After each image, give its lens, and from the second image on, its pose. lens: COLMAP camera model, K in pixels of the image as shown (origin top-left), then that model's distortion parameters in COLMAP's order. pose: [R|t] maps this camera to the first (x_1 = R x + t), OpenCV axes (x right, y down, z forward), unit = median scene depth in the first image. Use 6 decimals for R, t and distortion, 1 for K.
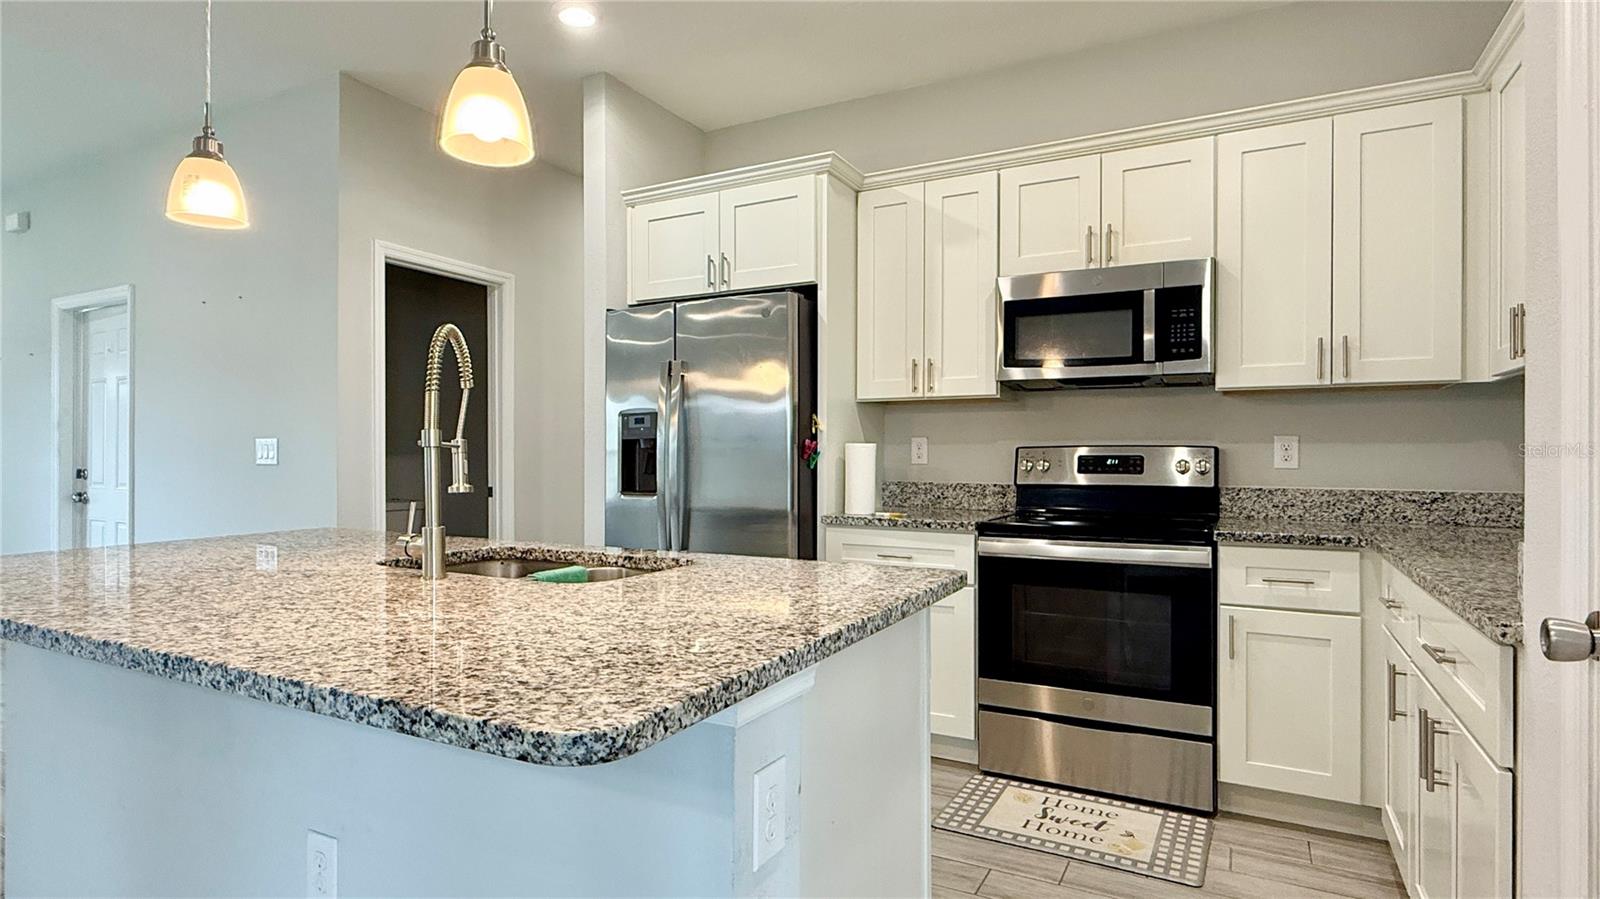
lens RADIAL K [[830.3, 0, 801.5], [0, 830.3, 455.3], [0, 0, 1]] dist [0.001257, 0.001271]
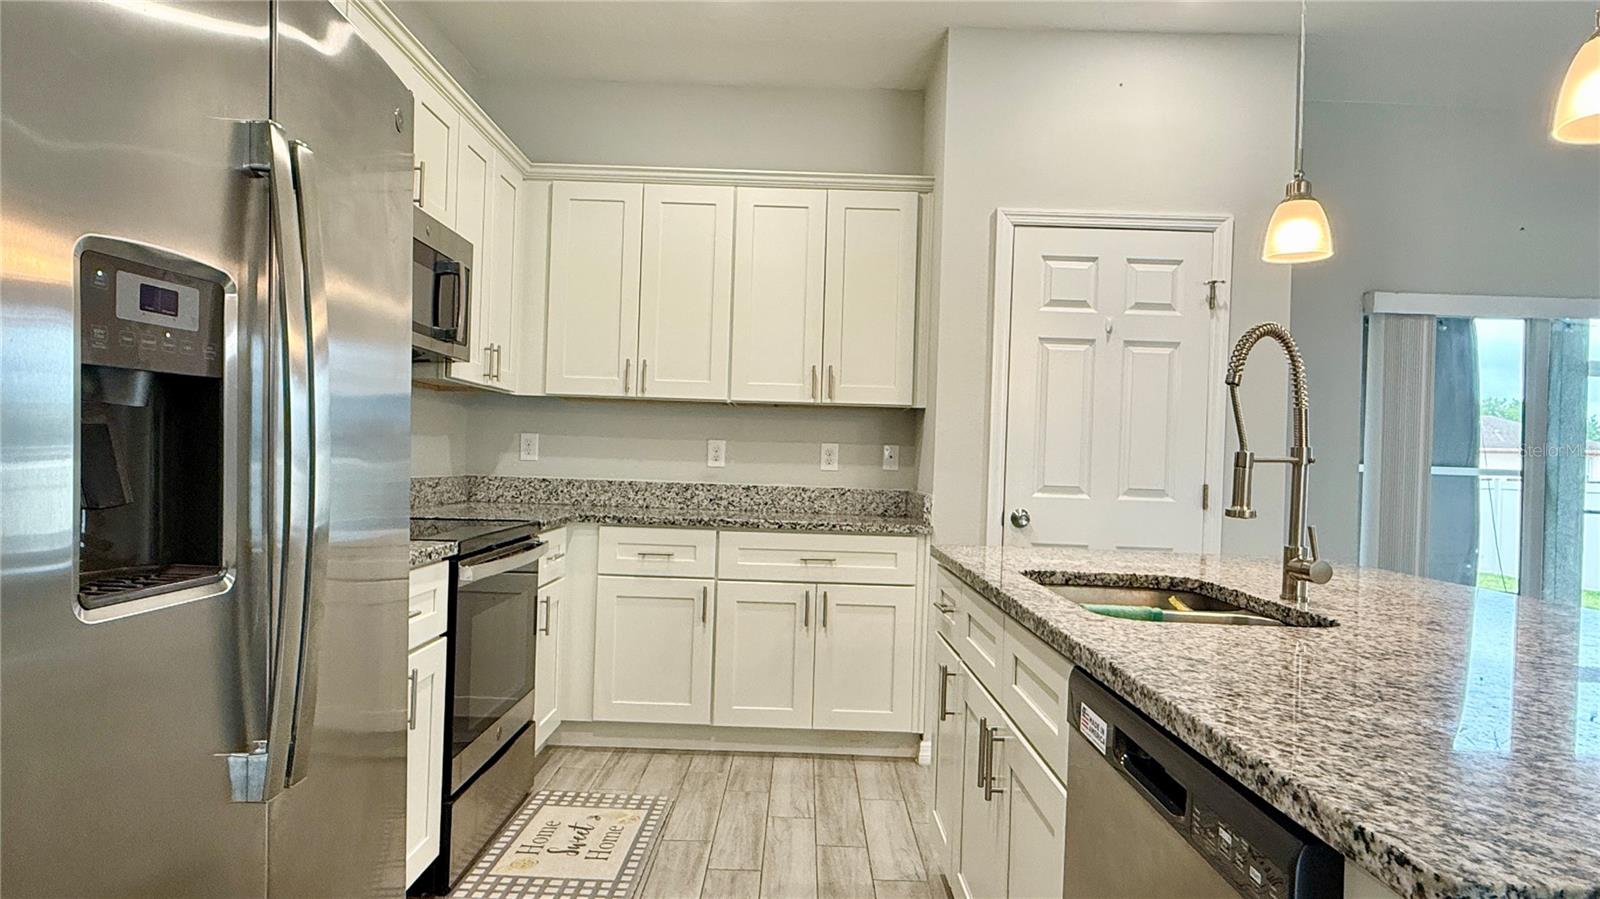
lens RADIAL K [[929.4, 0, 800.5], [0, 929.4, 456.8], [0, 0, 1]] dist [0.001427, 0.001127]
pose [[-0.467414, -0.013613, 0.883934, -0.637743], [-0.031899, 0.999490, -0.001476, 0.000339], [-0.883463, -0.028887, -0.467610, 1.136891]]
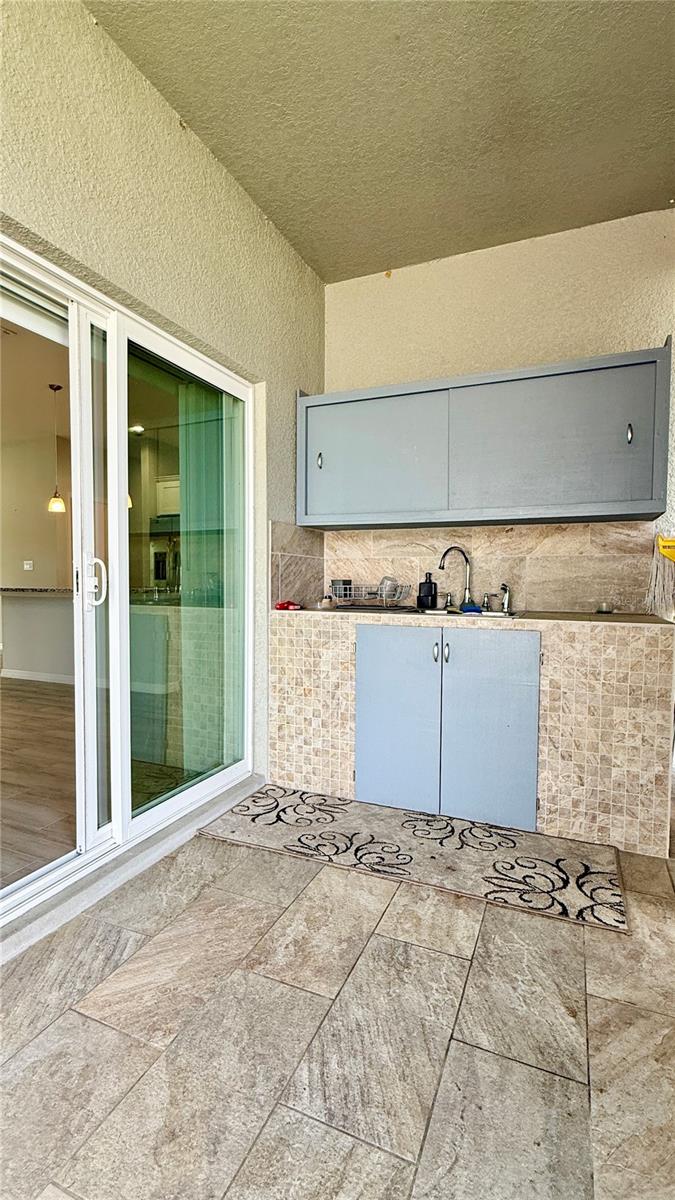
lens RADIAL K [[547.9, 0, 337.5], [0, 547.9, 600.0], [0, 0, 1]] dist [-0.000029, -0.000004]
pose [[0.996635, 0.002983, 0.081910, 0.333012], [-0.006341, 0.999149, 0.040764, 0.042262], [-0.081718, -0.041146, 0.995806, -1.223664]]
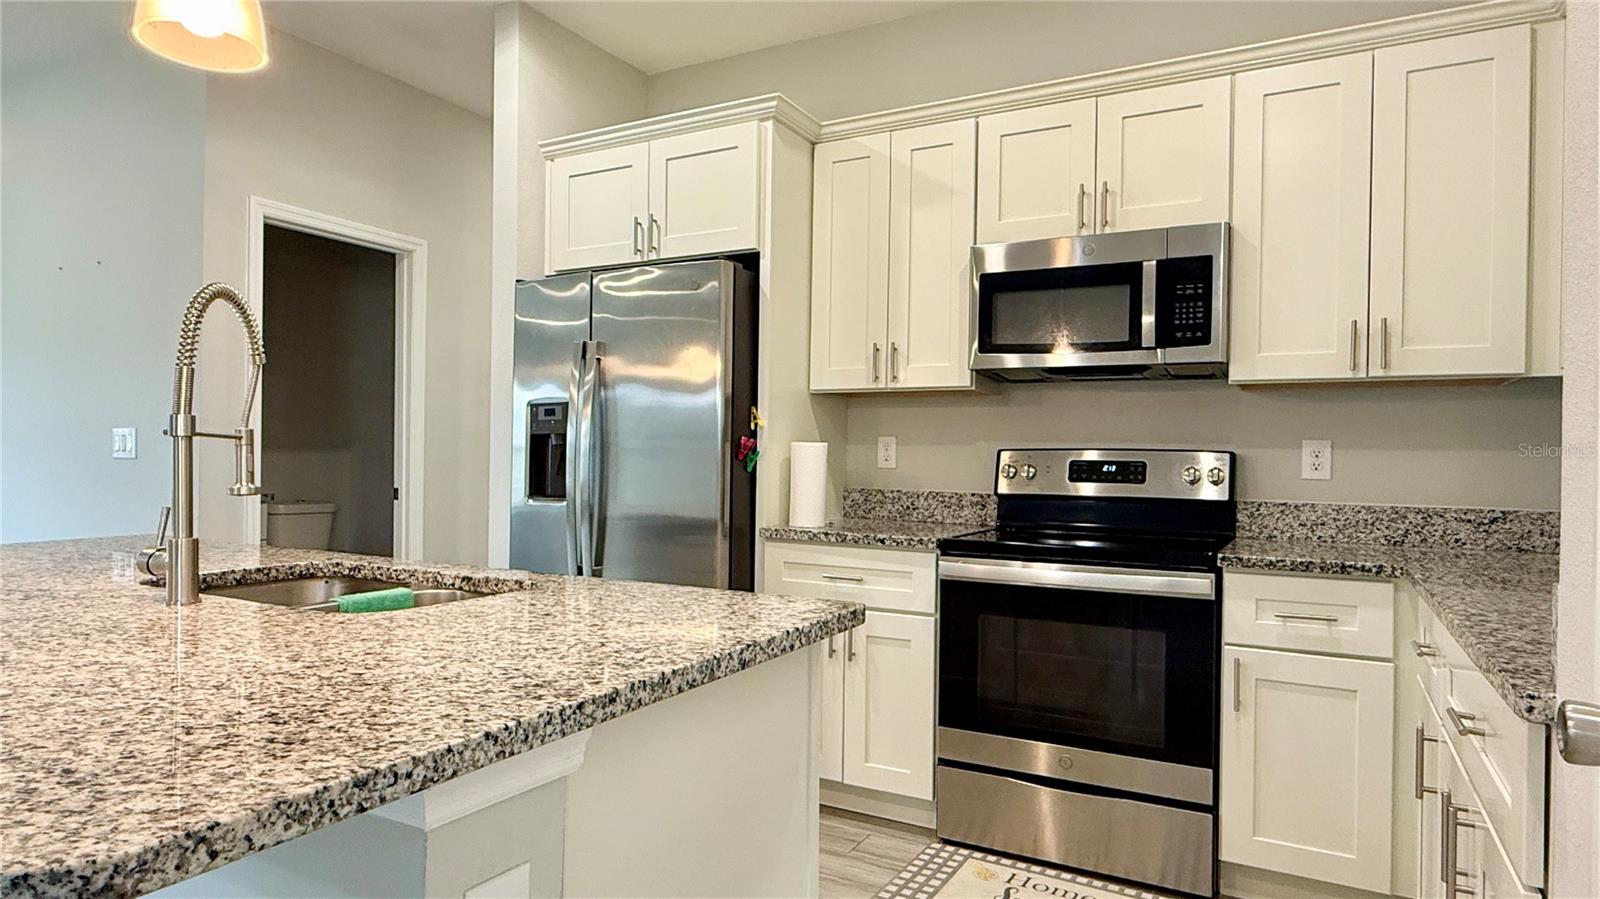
lens RADIAL K [[929.4, 0, 800.5], [0, 929.4, 456.8], [0, 0, 1]] dist [0.001427, 0.001127]
pose [[0.999819, 0.013455, -0.013483, 0.086341], [-0.013460, 0.999909, -0.000297, 0.000844], [0.013478, 0.000478, 0.999909, 0.070267]]
